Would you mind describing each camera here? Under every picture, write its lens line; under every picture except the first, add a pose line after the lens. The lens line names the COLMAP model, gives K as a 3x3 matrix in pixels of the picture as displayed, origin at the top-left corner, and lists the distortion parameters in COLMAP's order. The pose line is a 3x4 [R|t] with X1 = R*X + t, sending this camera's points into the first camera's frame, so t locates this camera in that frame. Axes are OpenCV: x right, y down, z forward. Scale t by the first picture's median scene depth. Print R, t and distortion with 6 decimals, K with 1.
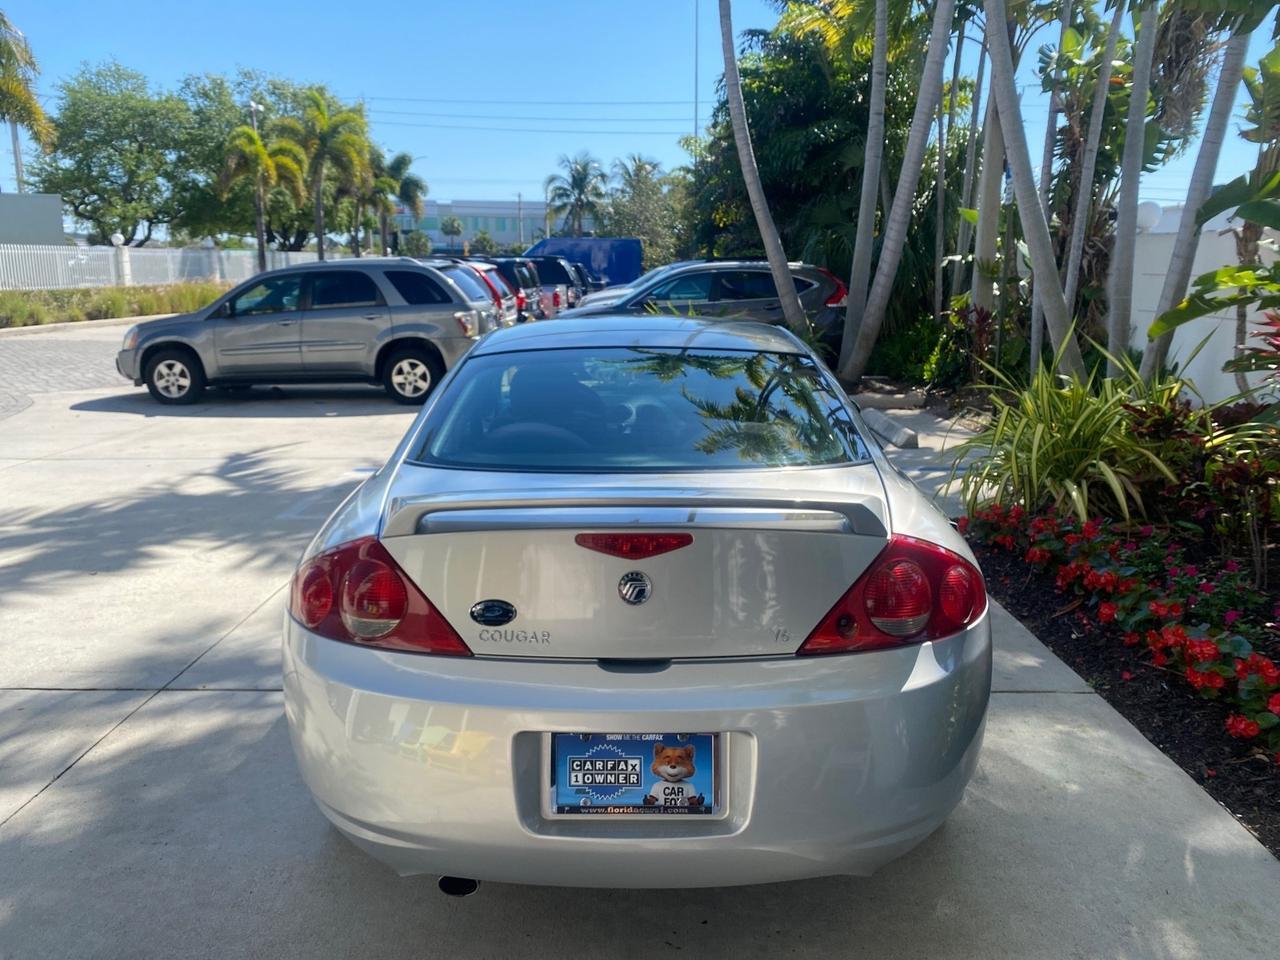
lens RADIAL K [[987.2, 0, 641.6], [0, 987.2, 477.0], [0, 0, 1]] dist [0.010327, -0.008265]
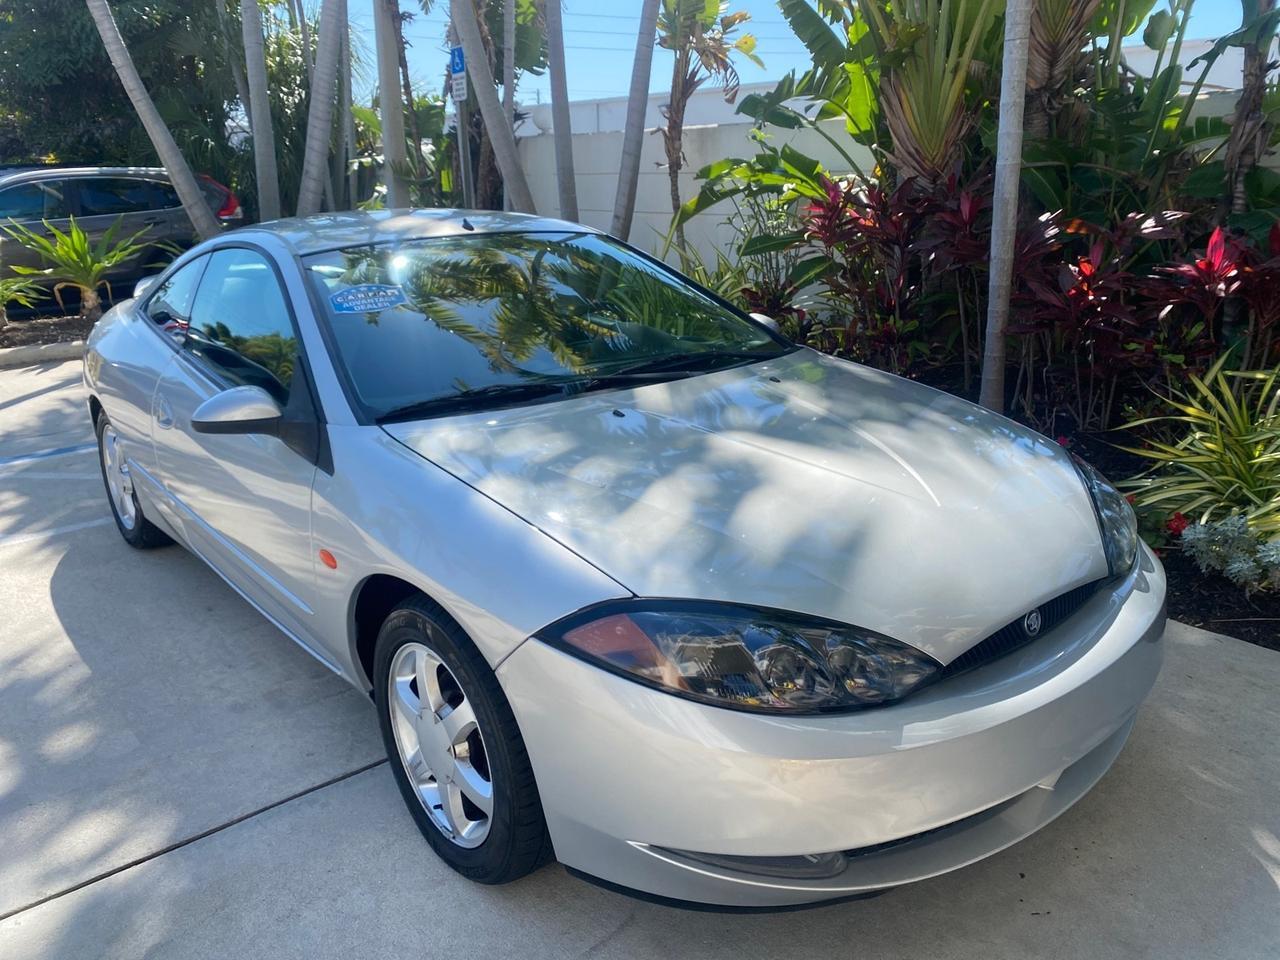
lens RADIAL K [[996.2, 0, 641.0], [0, 996.2, 474.5], [0, 0, 1]] dist [0.002358, -0.003282]
pose [[0.763355, -0.201107, 0.613877, -0.077591], [0.151318, 0.979533, 0.132732, -0.009193], [-0.628006, -0.008431, 0.778163, 0.058135]]
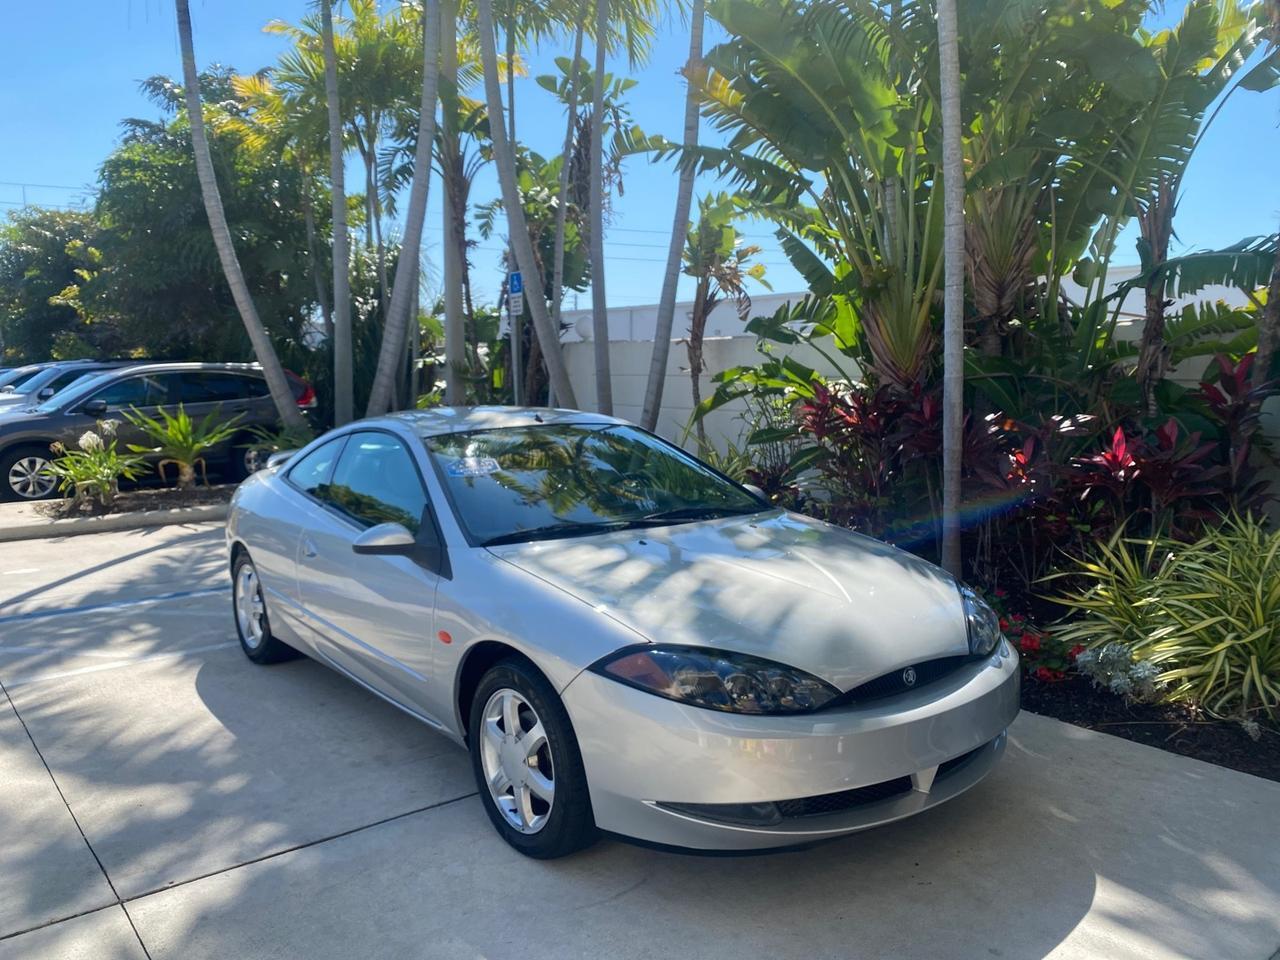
lens RADIAL K [[984.1, 0, 640.3], [0, 984.1, 476.6], [0, 0, 1]] dist [0.014436, -0.011793]
pose [[0.782705, -0.072045, 0.618209, -0.111109], [0.133576, 0.989577, -0.053796, -0.003620], [-0.607890, 0.124684, 0.784170, 0.016186]]
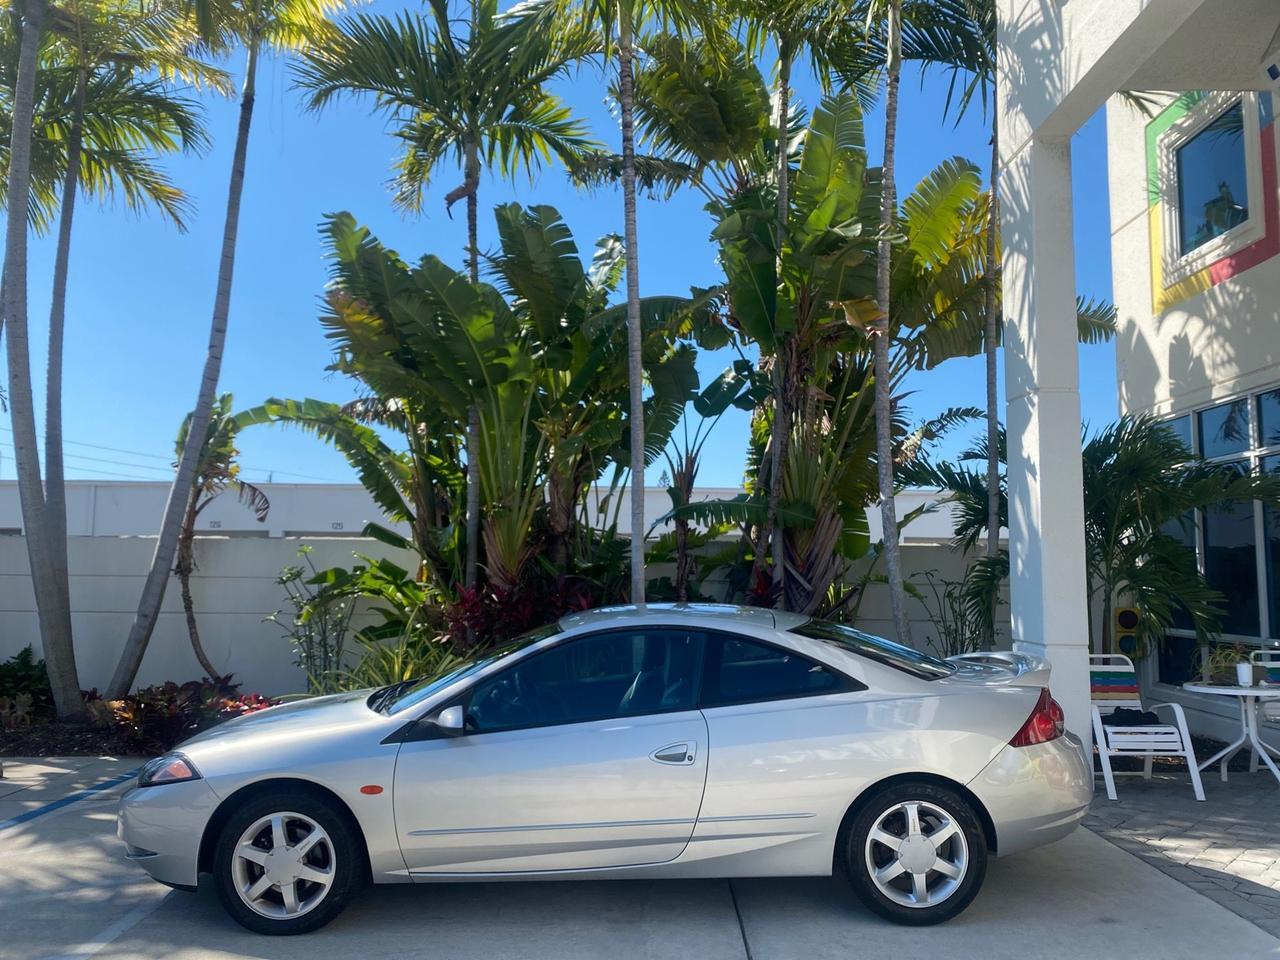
lens RADIAL K [[971.1, 0, 637.5], [0, 971.1, 479.0], [0, 0, 1]] dist [0.052201, -0.048506]
pose [[0.009666, 0.092042, 0.995708, -0.256922], [0.200376, 0.975380, -0.092108, -0.039585], [-0.979671, 0.200406, -0.009015, 0.182061]]
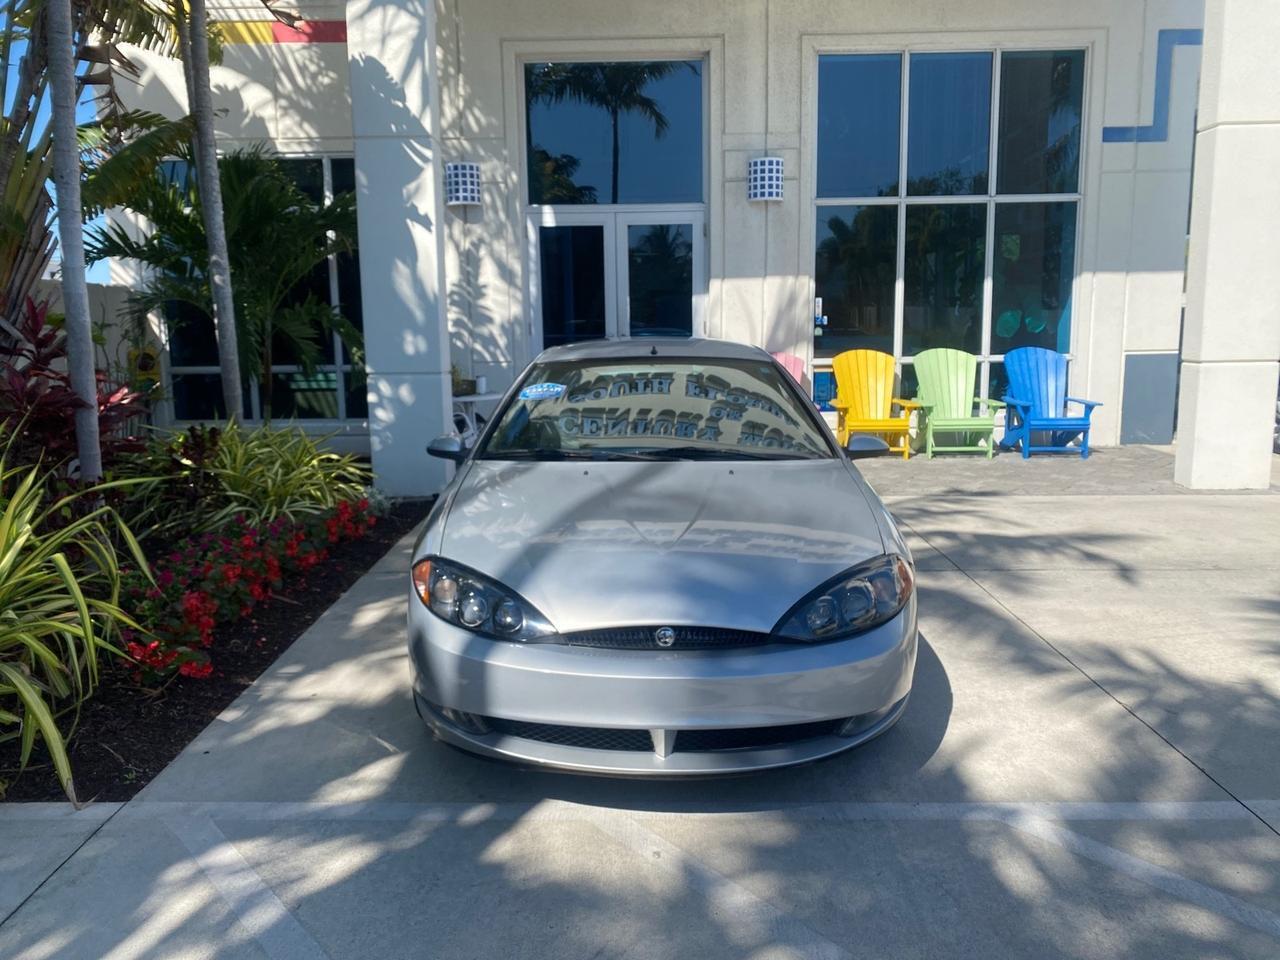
lens RADIAL K [[987.2, 0, 641.6], [0, 987.2, 477.0], [0, 0, 1]] dist [0.010327, -0.008265]
pose [[-0.999705, 0.007407, 0.023117, -0.000672], [0.015211, 0.933300, 0.358777, -0.087192], [-0.018917, 0.359022, -0.933137, 0.431520]]
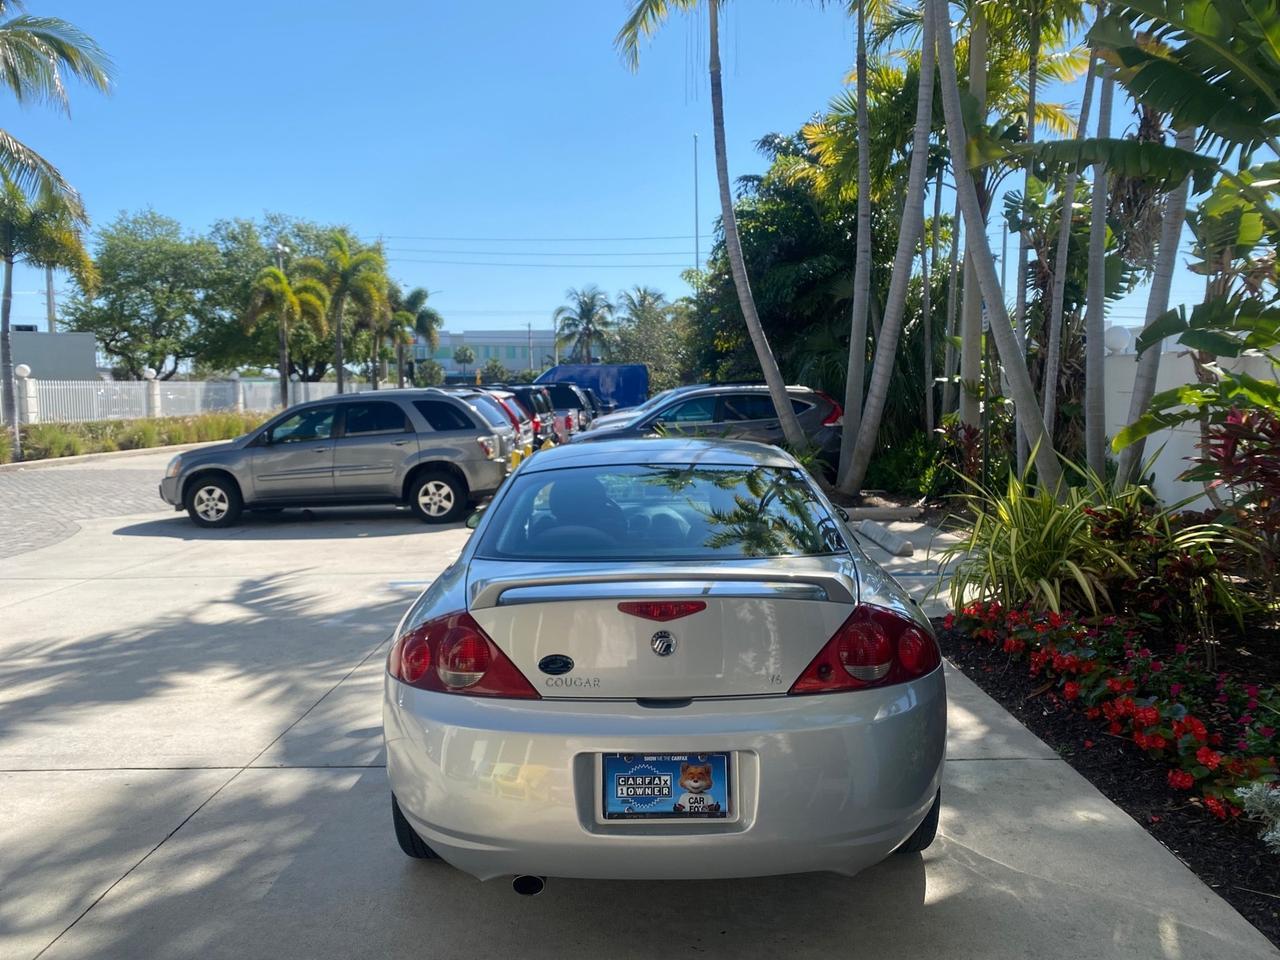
lens RADIAL K [[979.1, 0, 640.3], [0, 979.1, 474.7], [0, 0, 1]] dist [0.032013, -0.043121]
pose [[0.999835, -0.016230, -0.008162, -0.002153], [0.015103, 0.992286, -0.123045, 0.004416], [0.010096, 0.122901, 0.992368, -0.030328]]
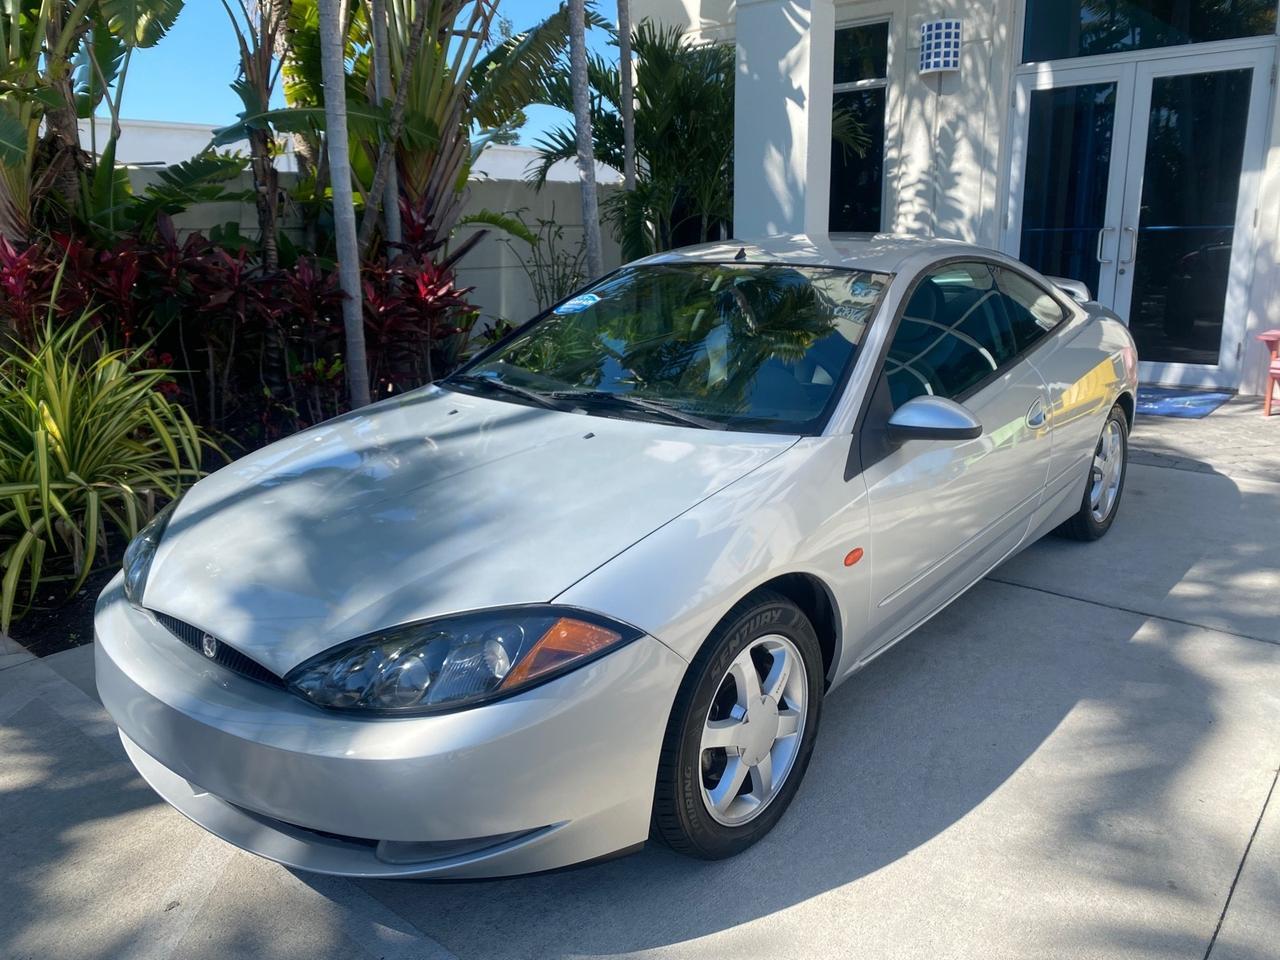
lens RADIAL K [[987.2, 0, 644.5], [0, 987.2, 470.3], [0, 0, 1]] dist [-0.000687, 0.007937]
pose [[-0.755761, -0.145377, 0.638506, -0.099240], [0.153284, 0.908685, 0.388325, -0.066259], [-0.636654, 0.391354, -0.664465, 0.342113]]
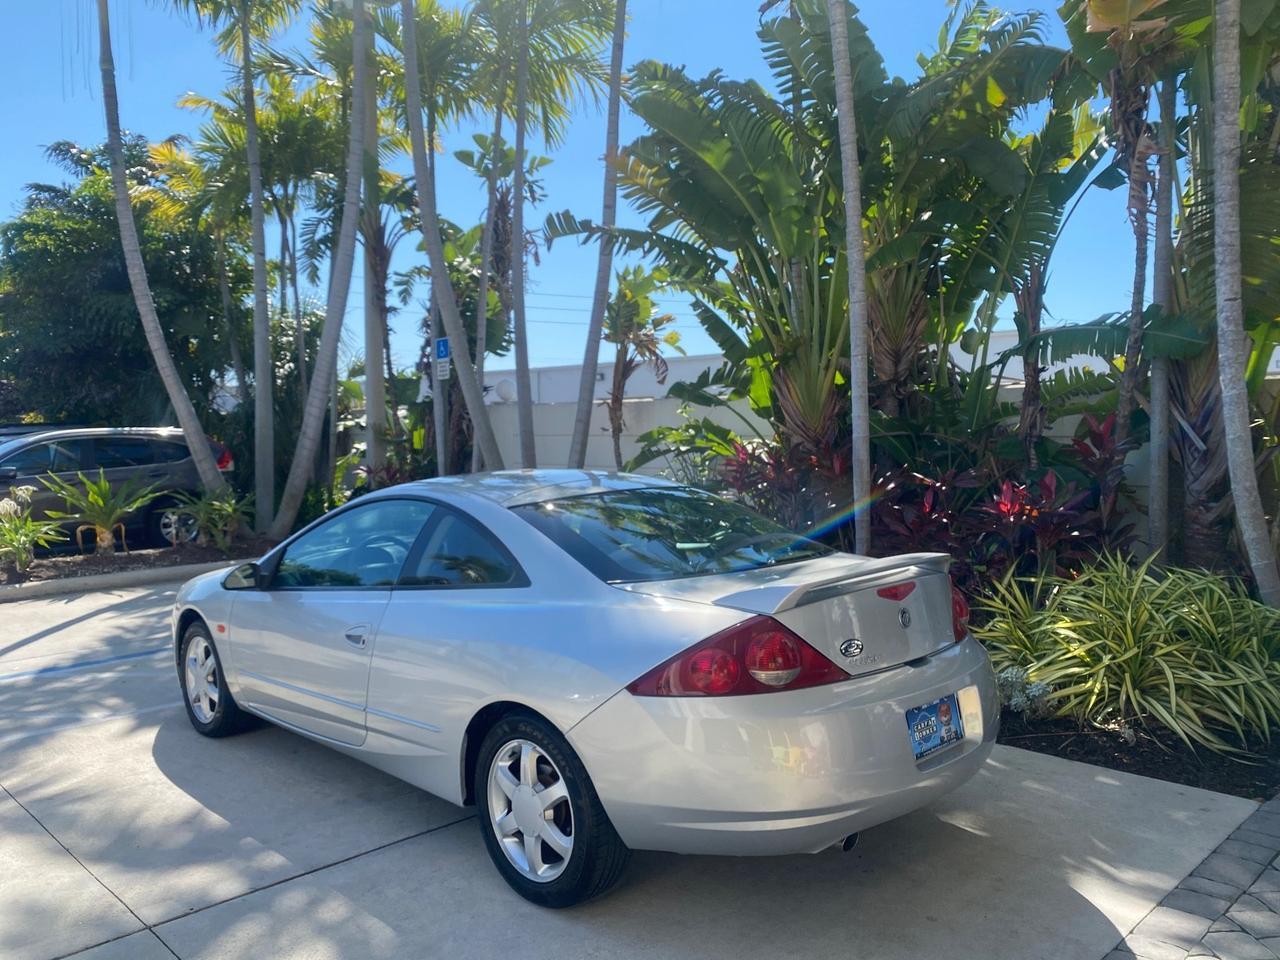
lens RADIAL K [[979.1, 0, 640.3], [0, 979.1, 474.7], [0, 0, 1]] dist [0.032013, -0.043121]
pose [[0.716450, -0.043728, 0.696267, -0.134512], [0.157321, 0.982453, -0.100180, -0.002654], [-0.679669, 0.181312, 0.710758, 0.006718]]
